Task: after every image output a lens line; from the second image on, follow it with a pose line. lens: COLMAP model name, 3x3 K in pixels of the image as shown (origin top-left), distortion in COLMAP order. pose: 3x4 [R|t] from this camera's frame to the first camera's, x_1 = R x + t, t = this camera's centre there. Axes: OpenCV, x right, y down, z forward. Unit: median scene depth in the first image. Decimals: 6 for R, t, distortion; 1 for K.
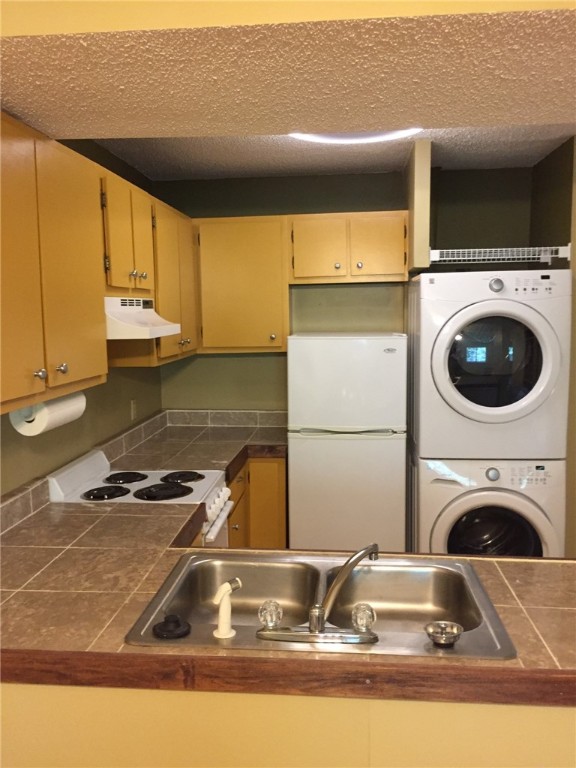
lens RADIAL K [[663.3, 0, 288.0], [0, 663.3, 384.0], [0, 0, 1]] dist [0.078191, -0.105468]
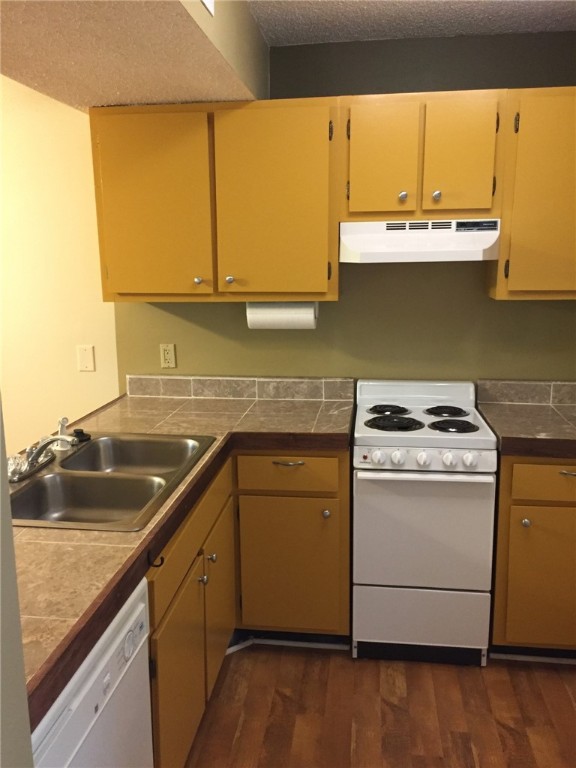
lens RADIAL K [[663.3, 0, 288.0], [0, 663.3, 384.0], [0, 0, 1]] dist [0.078191, -0.105468]
pose [[-0.033596, 0.193686, -0.980488, 0.836958], [-0.106642, 0.974746, 0.196206, -0.076165], [0.993730, 0.111153, -0.012093, 0.941789]]
